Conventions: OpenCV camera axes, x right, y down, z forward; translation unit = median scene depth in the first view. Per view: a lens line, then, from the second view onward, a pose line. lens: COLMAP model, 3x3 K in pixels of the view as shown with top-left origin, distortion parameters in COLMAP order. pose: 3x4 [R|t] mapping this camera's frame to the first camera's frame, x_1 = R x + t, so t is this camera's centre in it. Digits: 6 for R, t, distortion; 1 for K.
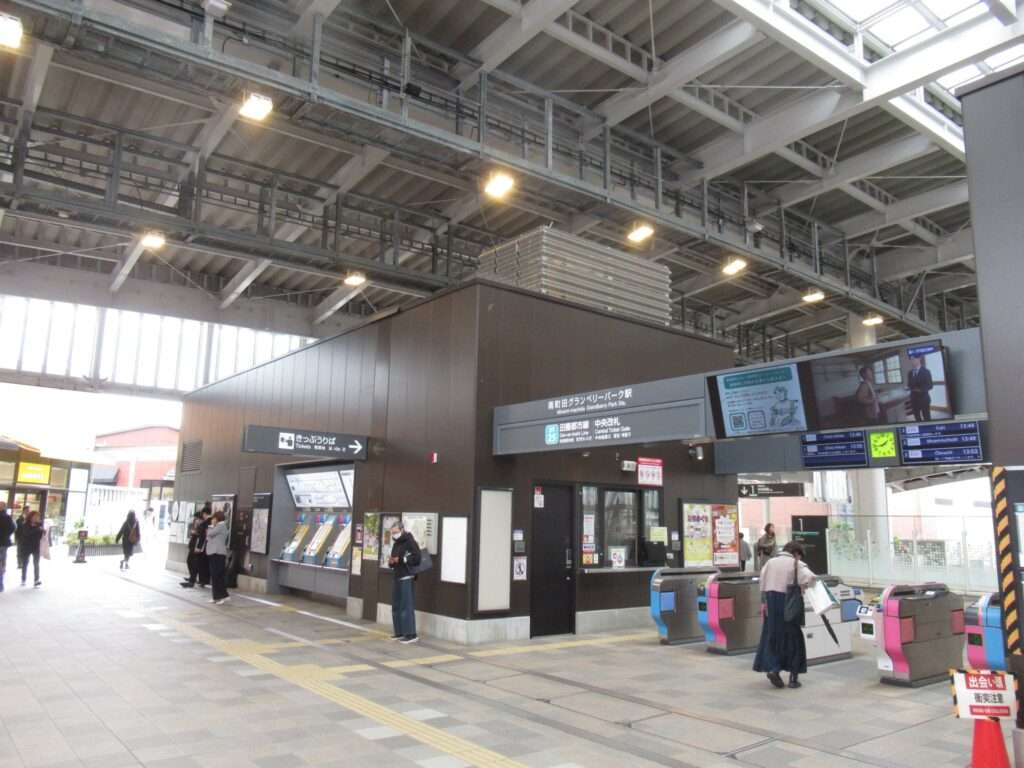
lens RADIAL K [[754.4, 0, 505.7], [0, 754.4, 390.3], [0, 0, 1]] dist [-0.013542, 0.001591]
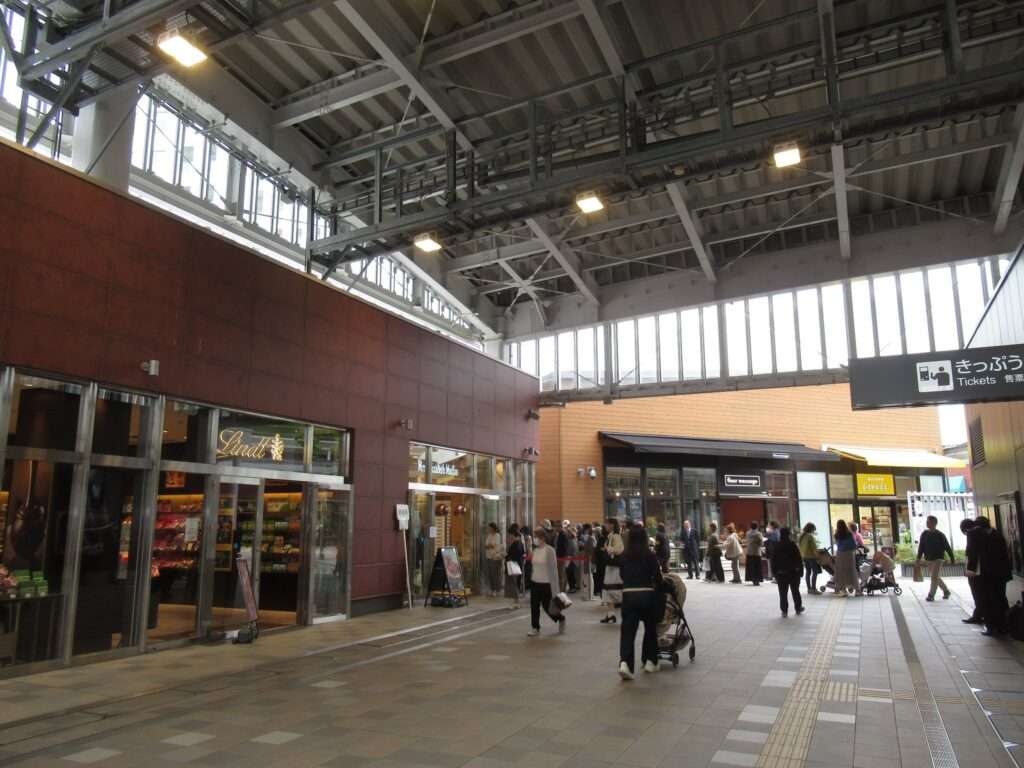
lens RADIAL K [[754.4, 0, 505.7], [0, 754.4, 390.3], [0, 0, 1]] dist [-0.013542, 0.001591]
pose [[0.425426, -0.182620, -0.886376, 0.022680], [0.165156, 0.978647, -0.122362, 0.048886], [0.889795, -0.094334, 0.446503, 0.268413]]
